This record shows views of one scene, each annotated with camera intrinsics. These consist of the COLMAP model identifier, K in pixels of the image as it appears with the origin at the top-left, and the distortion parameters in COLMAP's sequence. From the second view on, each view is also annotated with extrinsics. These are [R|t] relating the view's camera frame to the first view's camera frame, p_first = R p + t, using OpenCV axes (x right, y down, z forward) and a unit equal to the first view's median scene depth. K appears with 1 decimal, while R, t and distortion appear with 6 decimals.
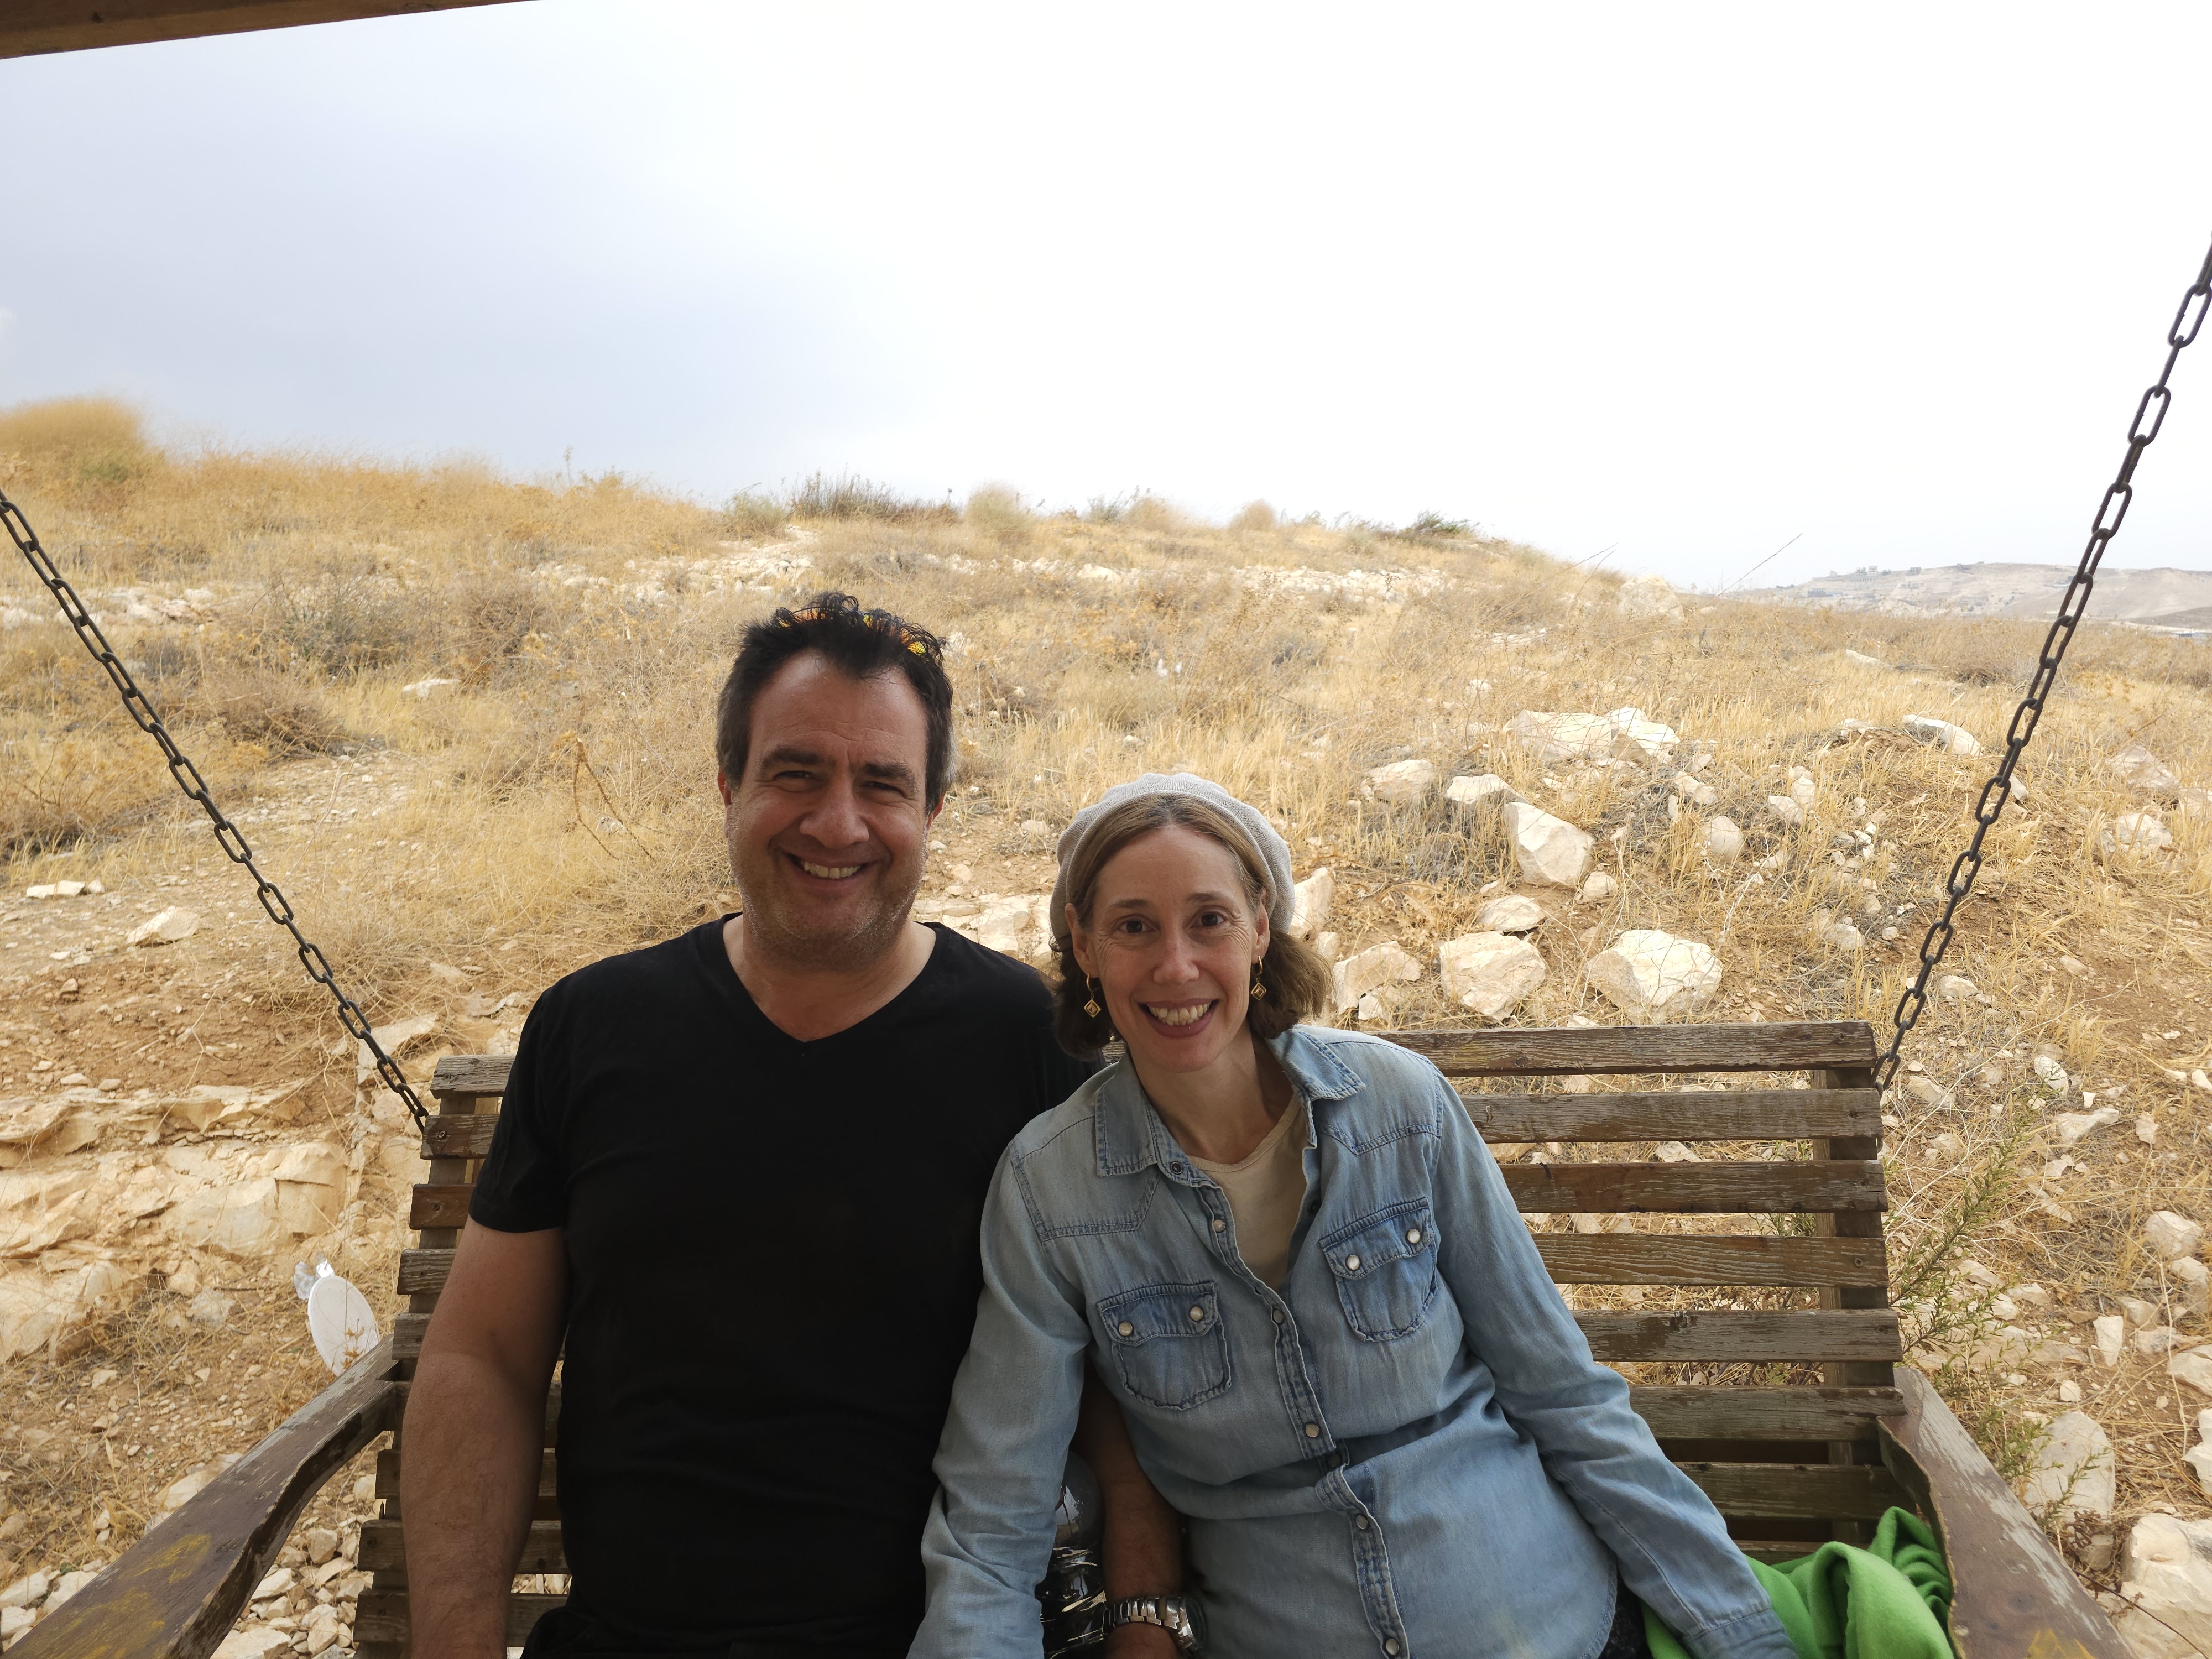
lens RADIAL K [[1498.1, 0, 1120.6], [0, 1498.1, 833.2], [0, 0, 1]] dist [0.041028, -0.030743]
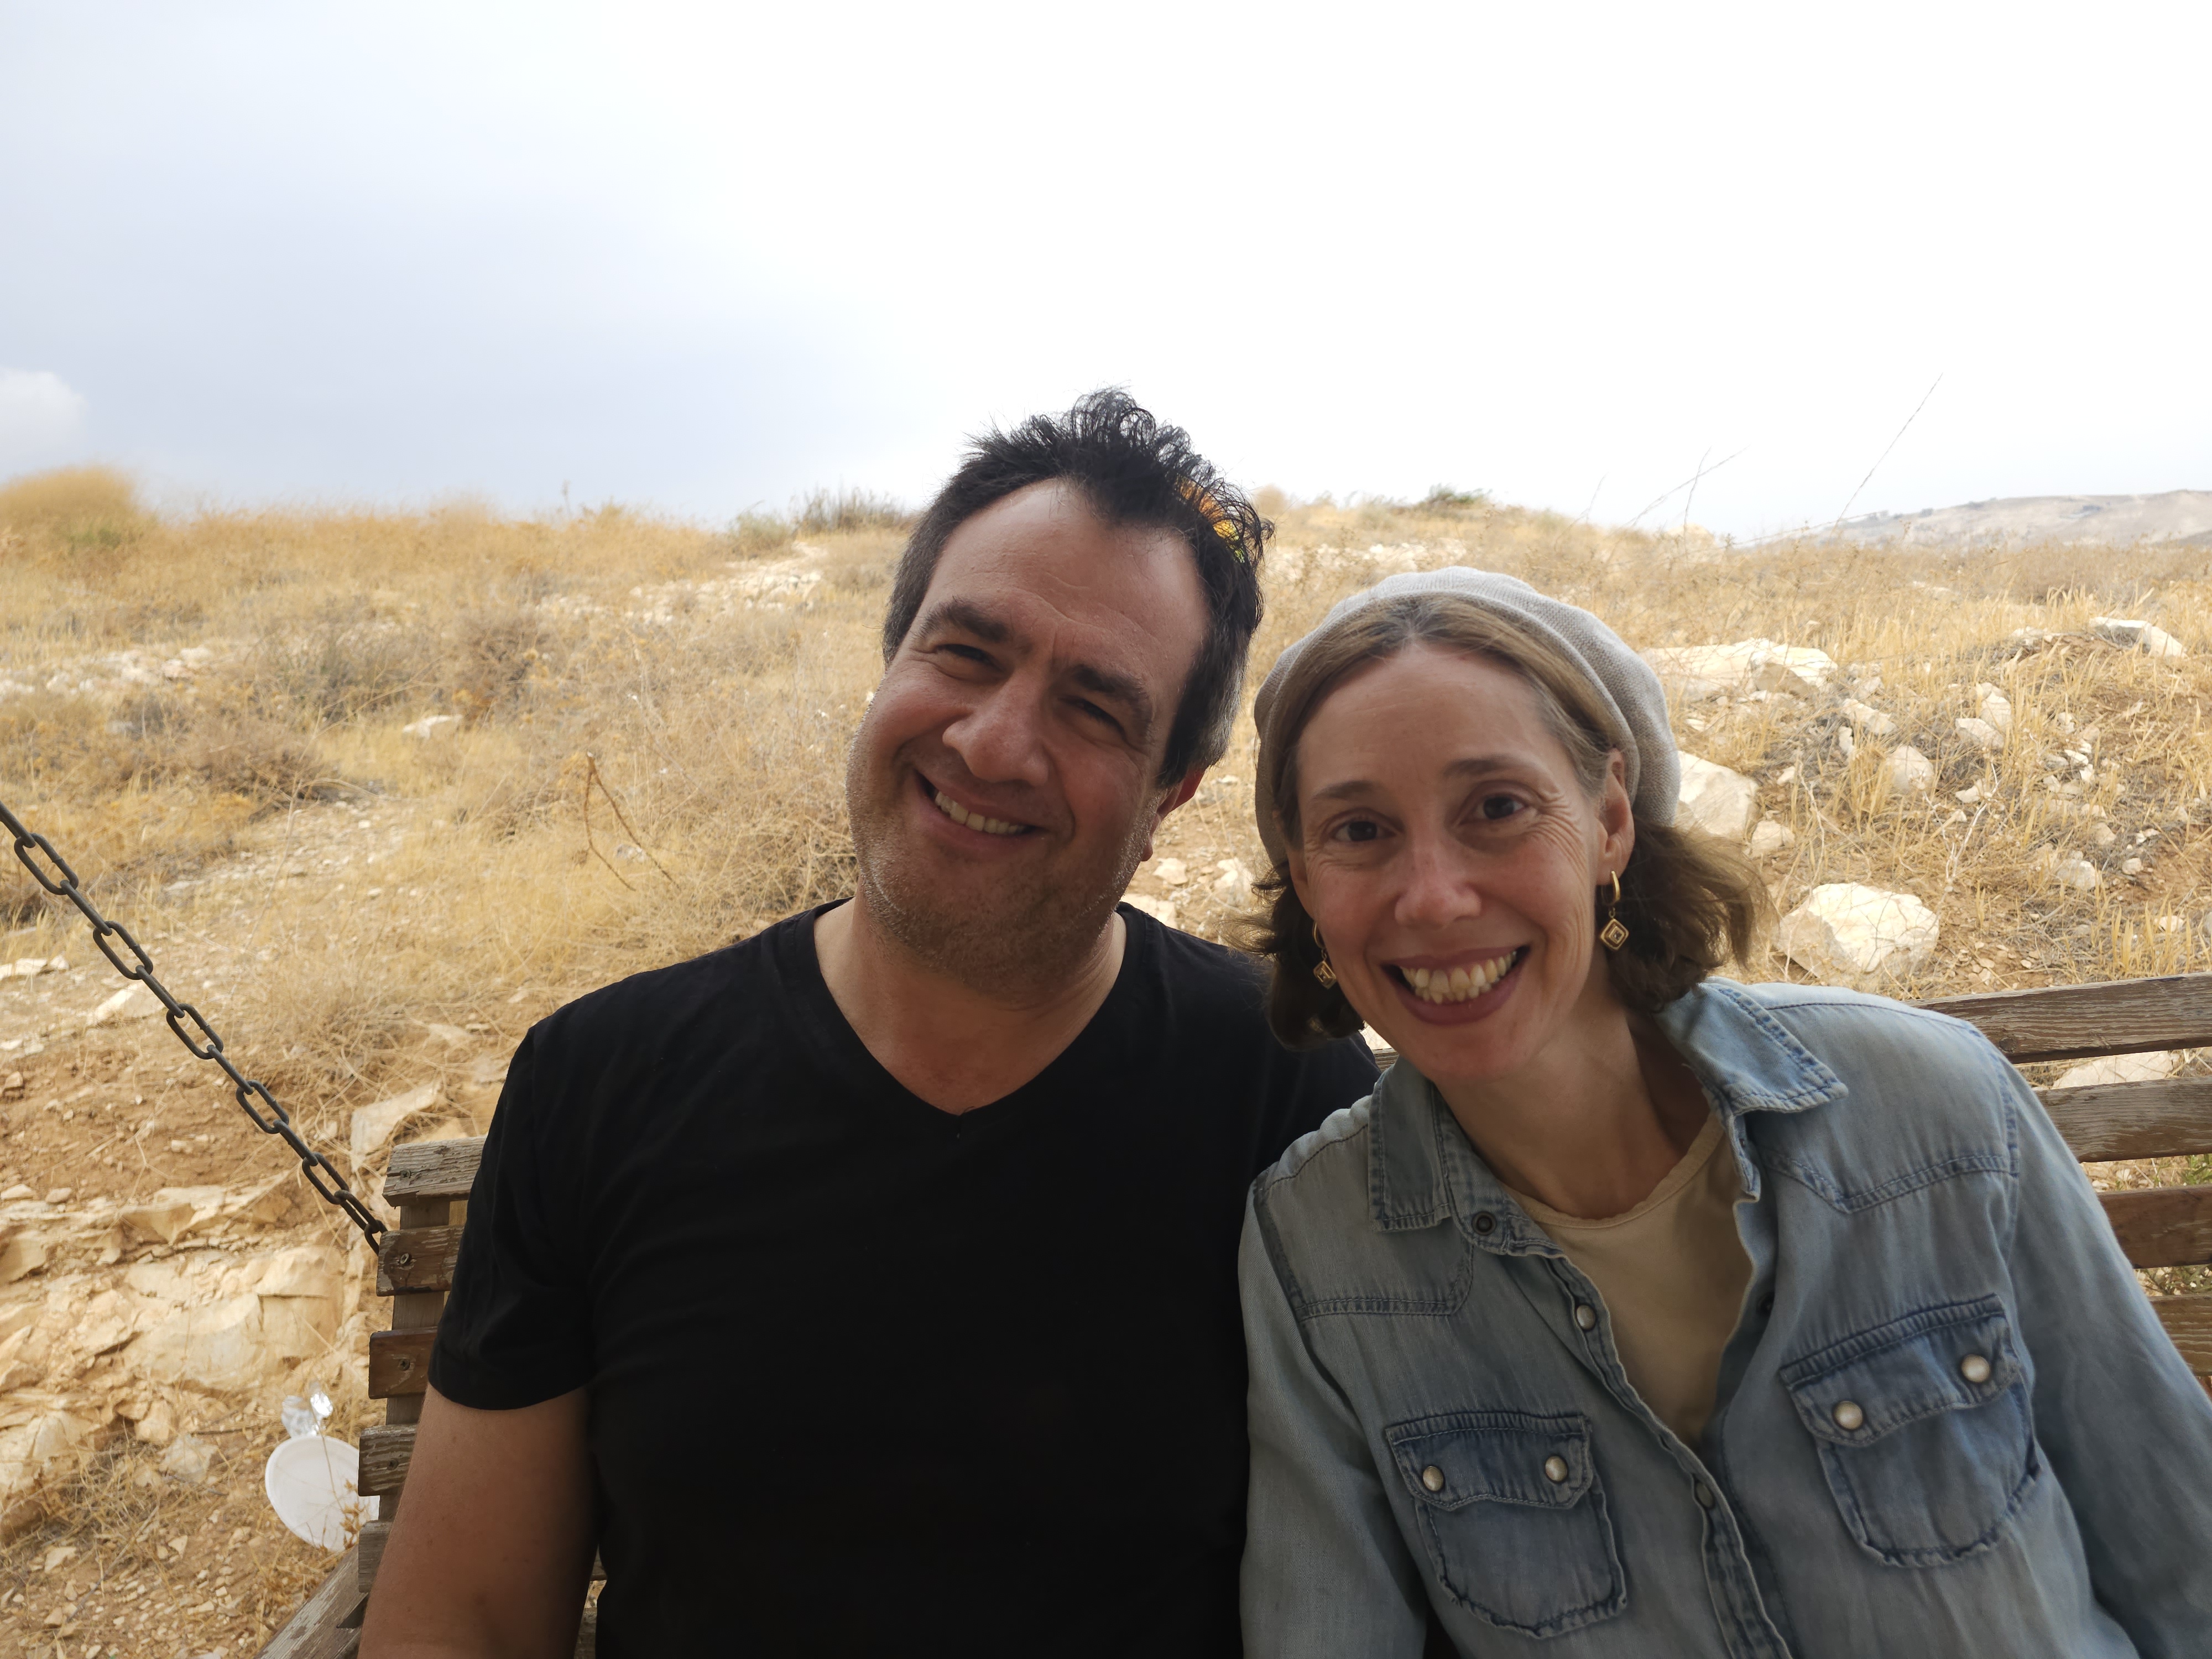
lens RADIAL K [[1501.2, 0, 1126.6], [0, 1501.2, 826.1], [0, 0, 1]] dist [0.031015, -0.024132]
pose [[0.997247, -0.073151, -0.012122, -0.040805], [0.073068, 0.997302, -0.007087, 0.008324], [0.012608, 0.006182, 0.999901, 0.139879]]
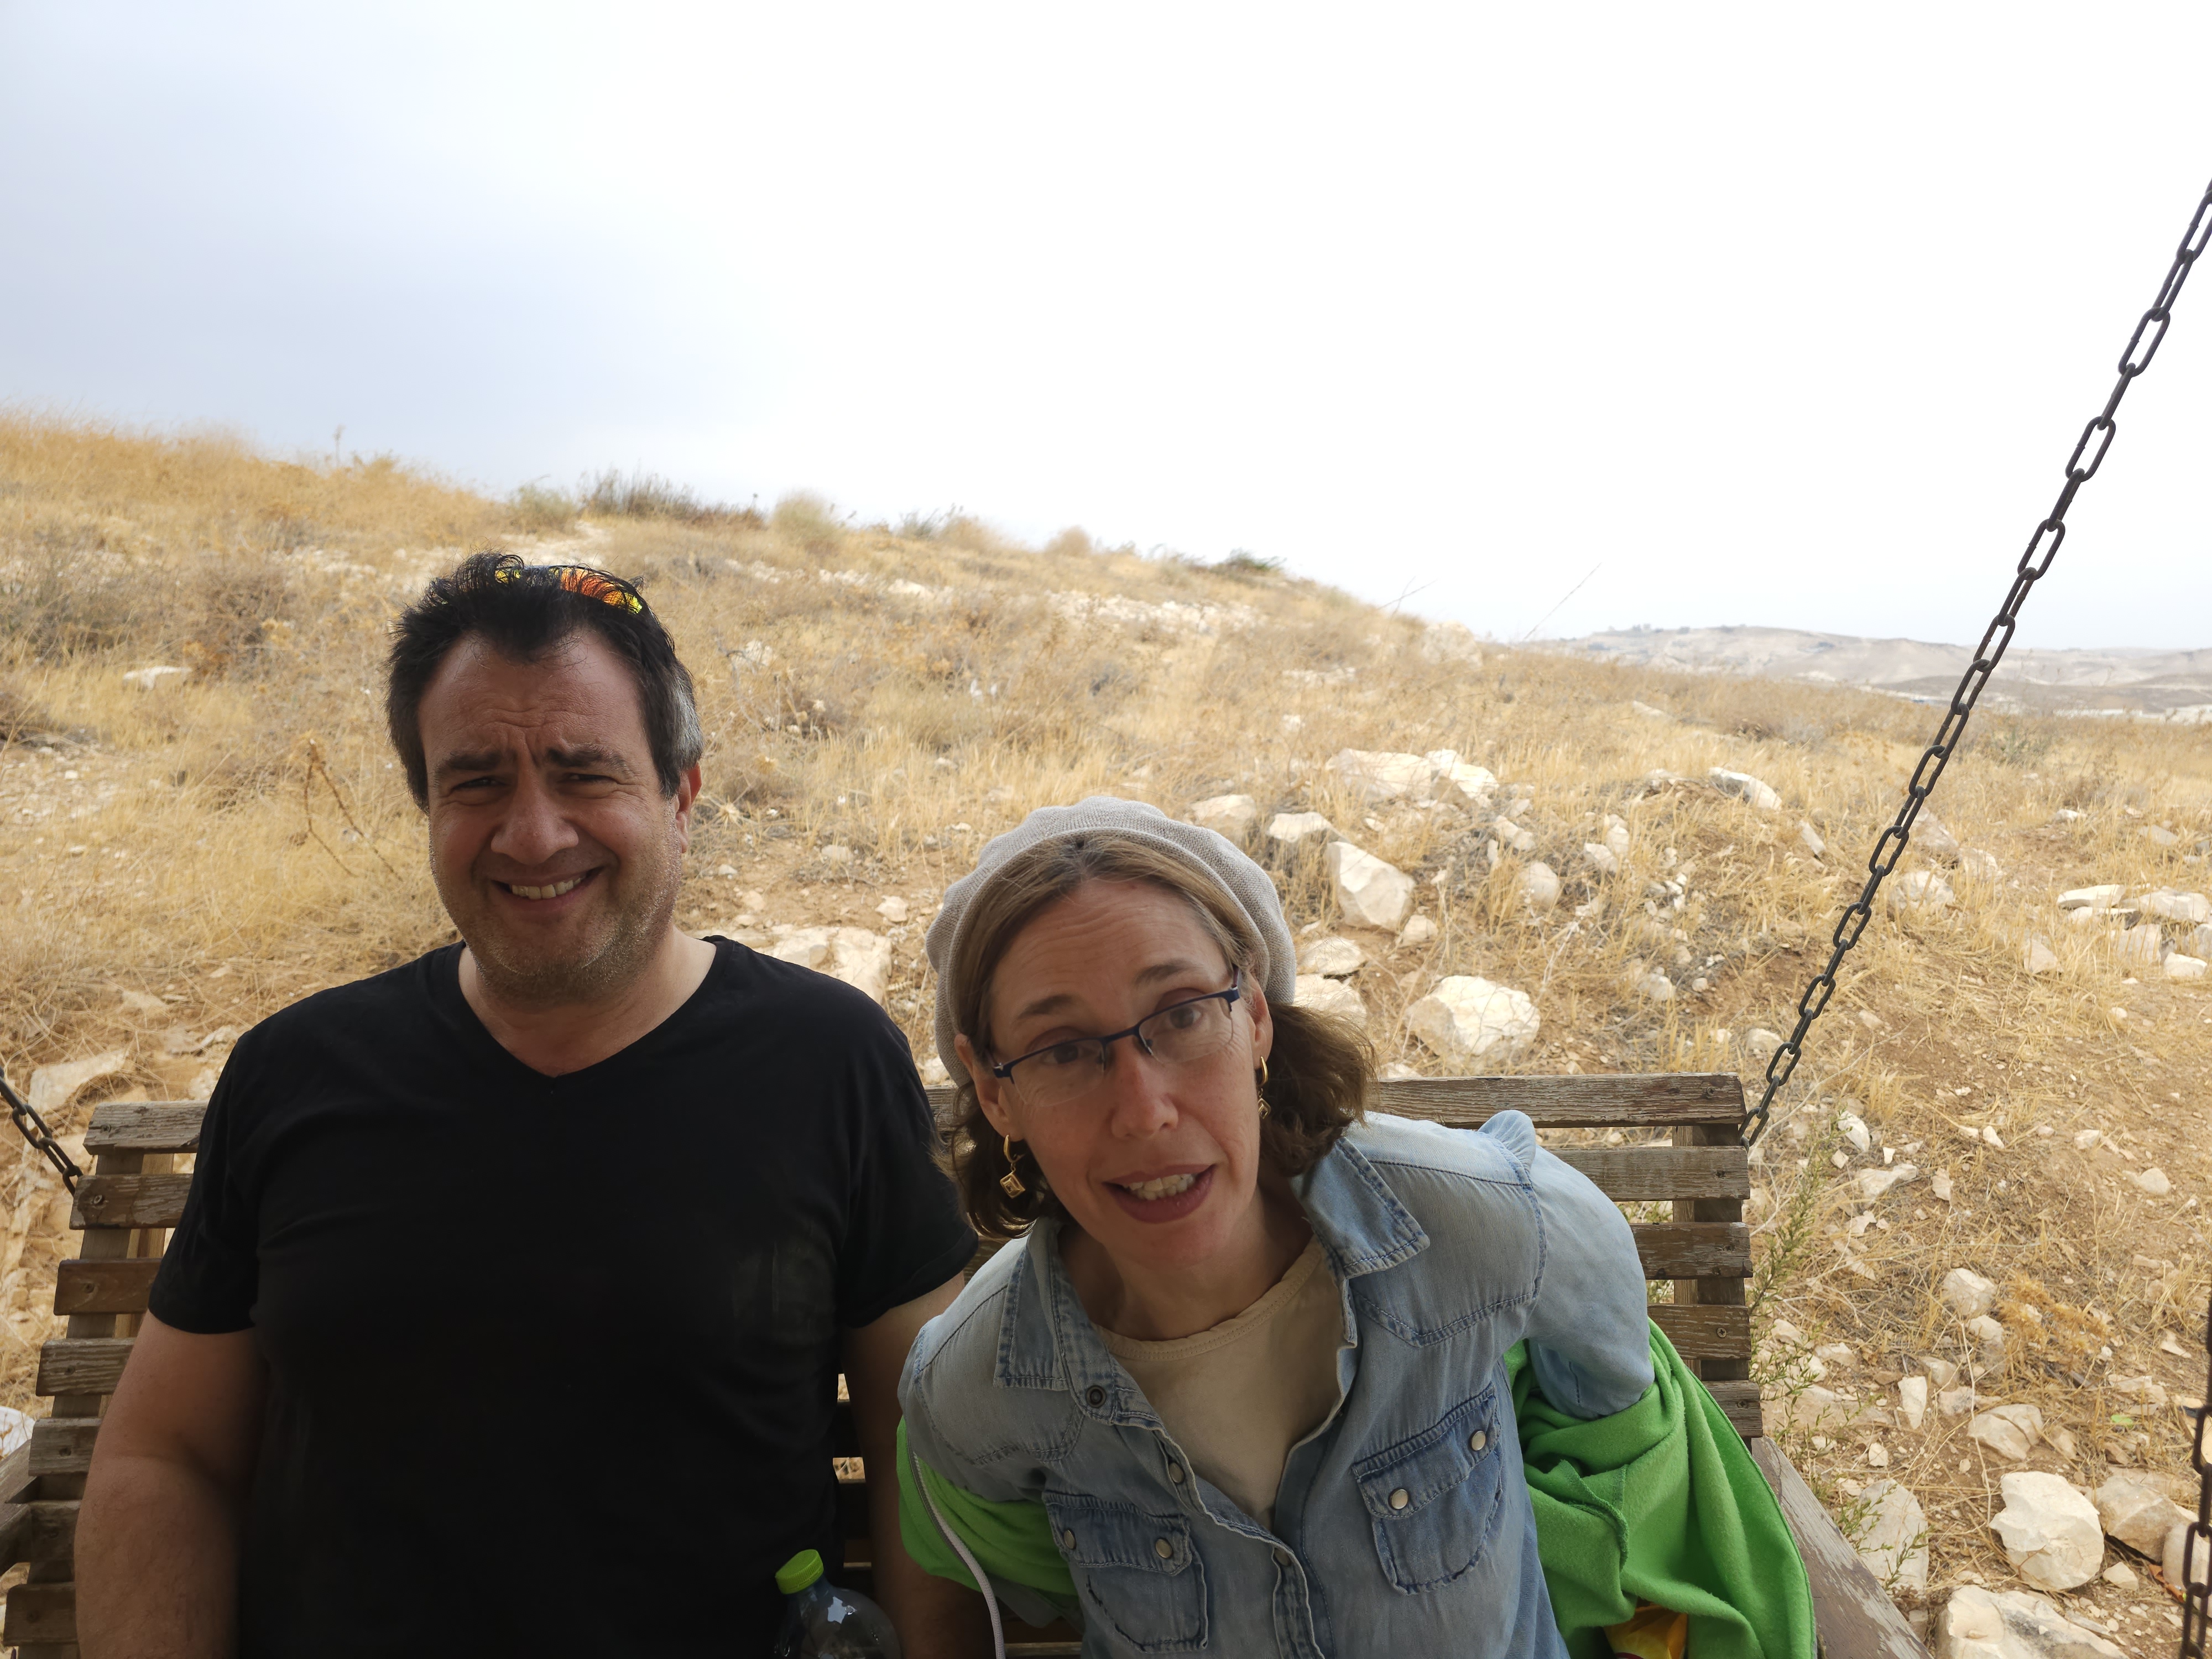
lens RADIAL K [[1499.0, 0, 1124.3], [0, 1499.0, 846.7], [0, 0, 1]] dist [0.062564, -0.069219]
pose [[0.990834, 0.029380, 0.131853, -0.004217], [-0.028364, 0.999552, -0.009574, -0.004798], [-0.132076, 0.005746, 0.991223, 0.055100]]
